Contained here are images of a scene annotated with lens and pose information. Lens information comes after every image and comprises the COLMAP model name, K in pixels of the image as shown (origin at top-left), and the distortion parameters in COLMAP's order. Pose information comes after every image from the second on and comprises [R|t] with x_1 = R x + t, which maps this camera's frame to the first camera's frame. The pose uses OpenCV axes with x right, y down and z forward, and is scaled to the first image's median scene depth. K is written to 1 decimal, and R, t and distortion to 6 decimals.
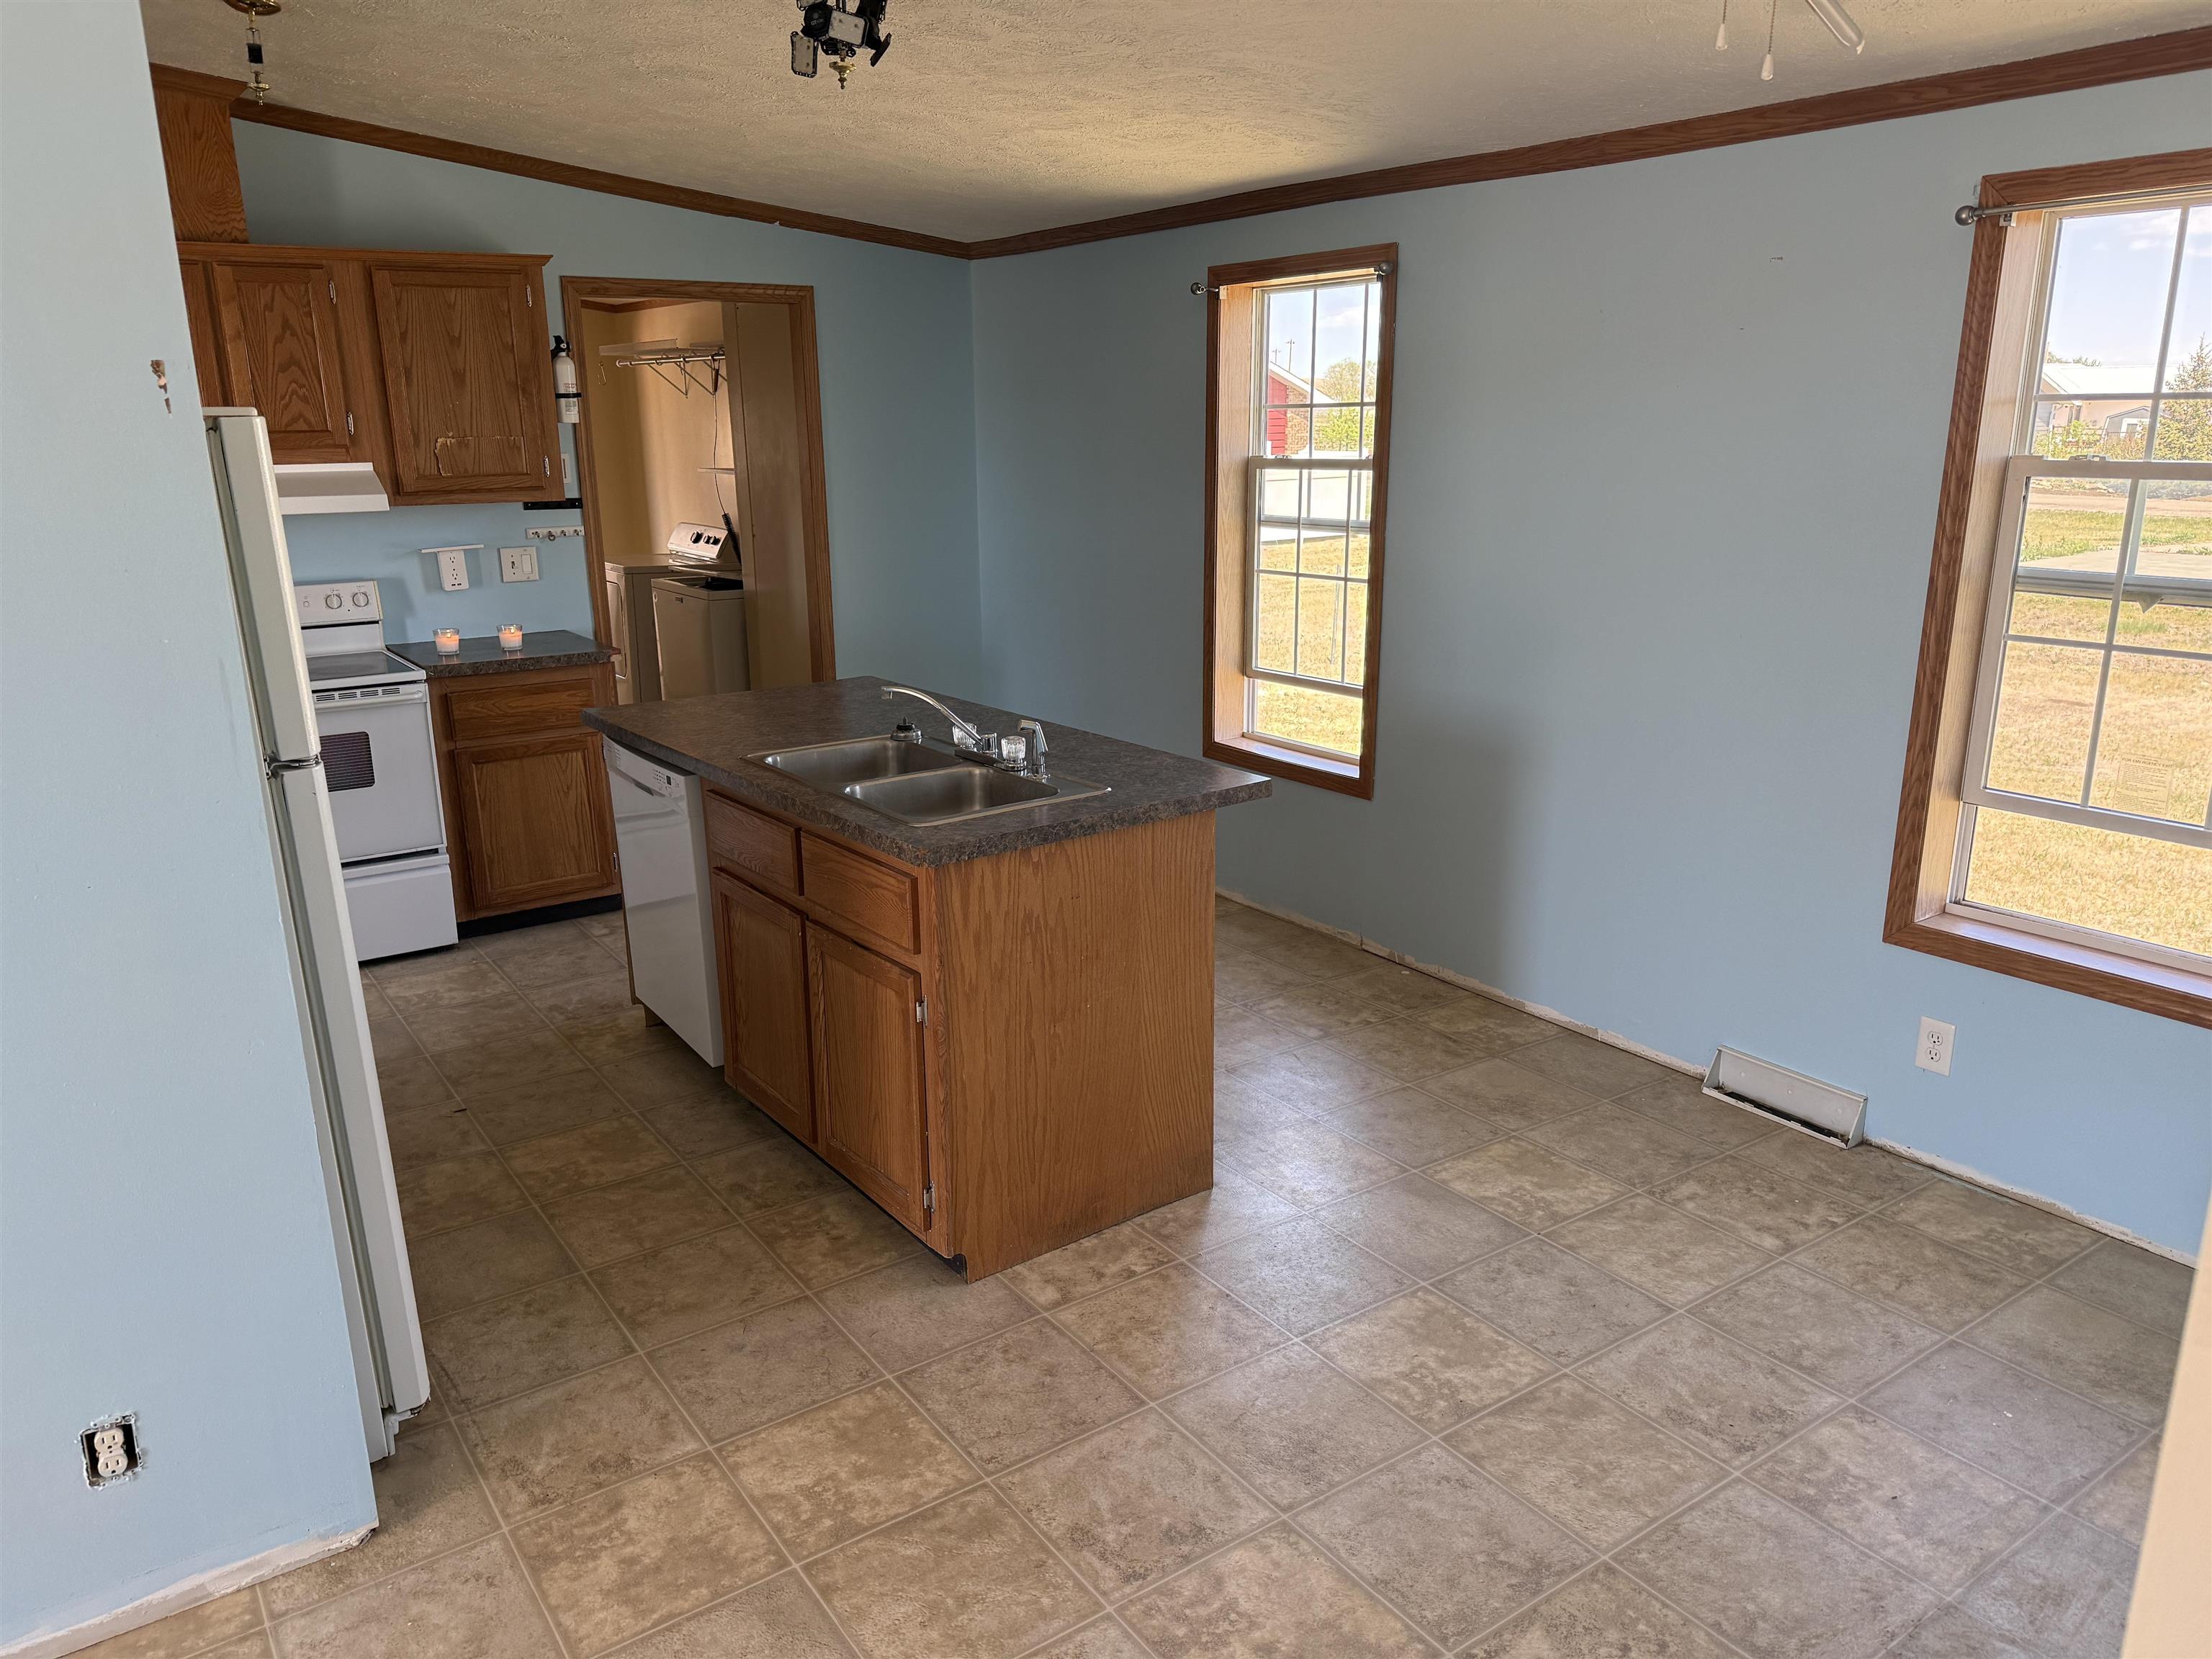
lens RADIAL K [[1561.9, 0, 1115.7], [0, 1561.9, 826.3], [0, 0, 1]] dist [0.087070, -0.017305]
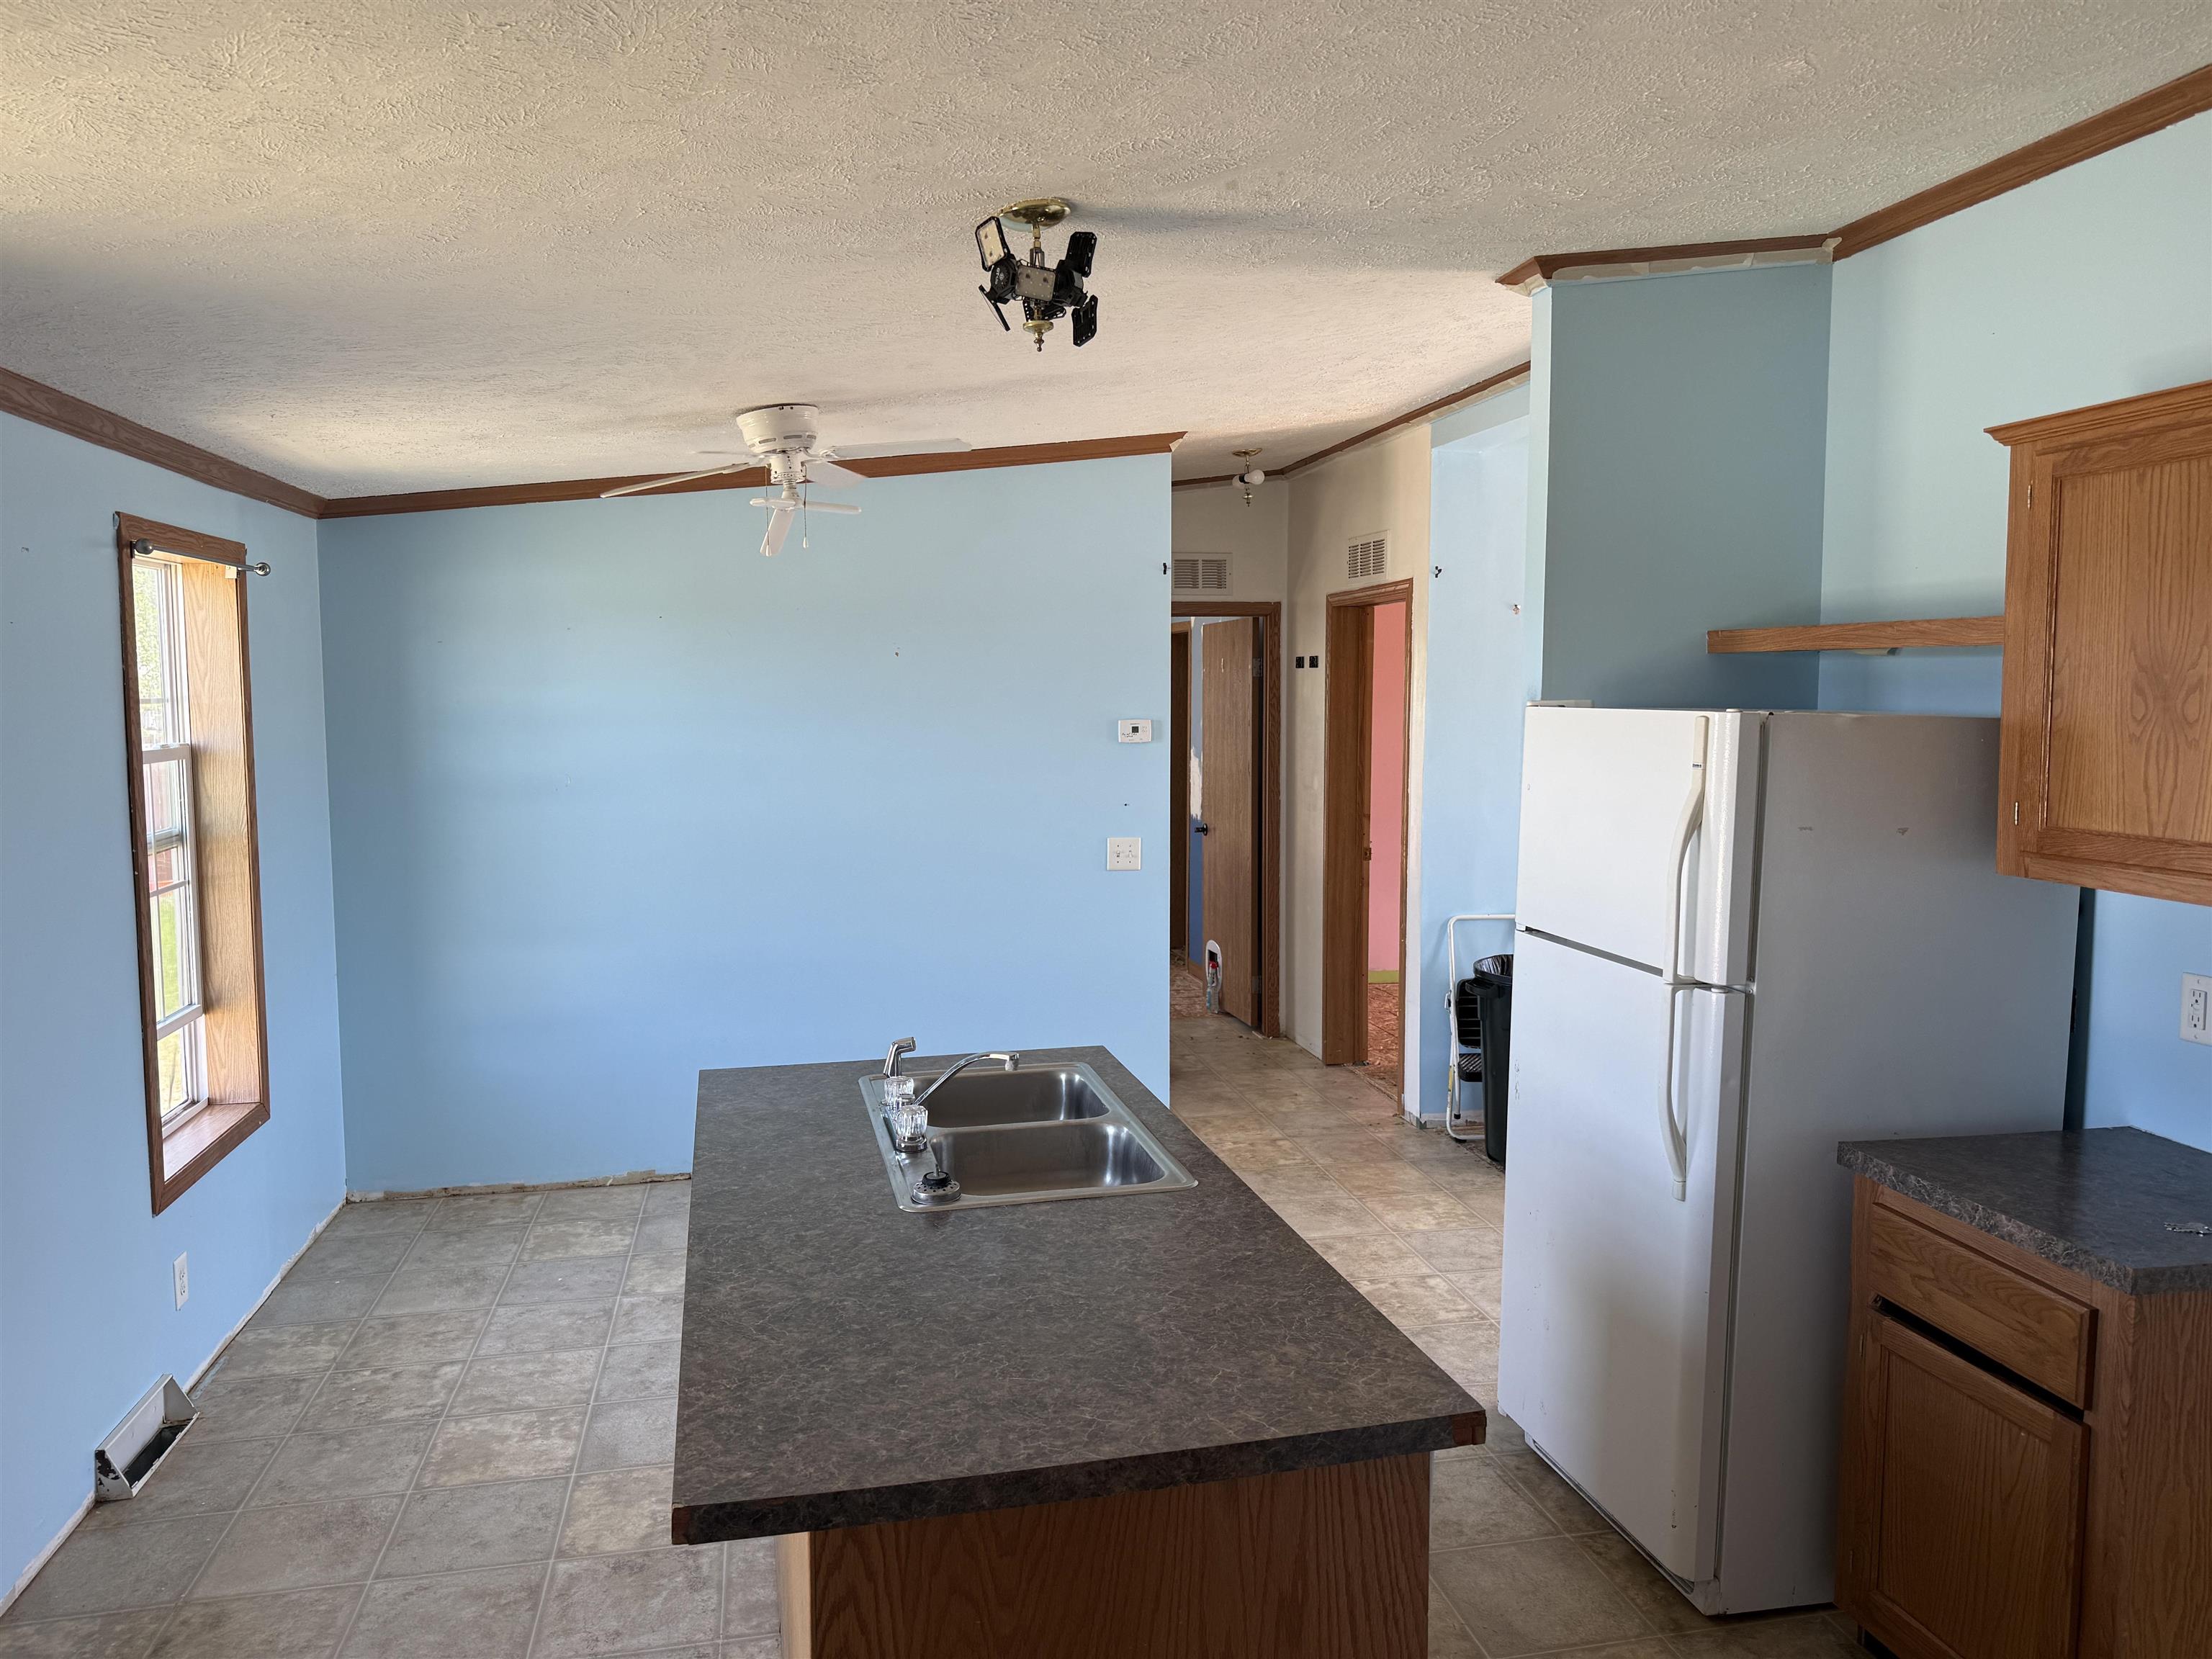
lens RADIAL K [[1561.9, 0, 1100.1], [0, 1561.9, 821.0], [0, 0, 1]] dist [0.087070, -0.017305]
pose [[-0.905653, -0.044135, 0.421717, -0.660293], [0.107656, 0.938044, 0.329367, -0.590071], [-0.410126, 0.343693, -0.844791, 2.033147]]
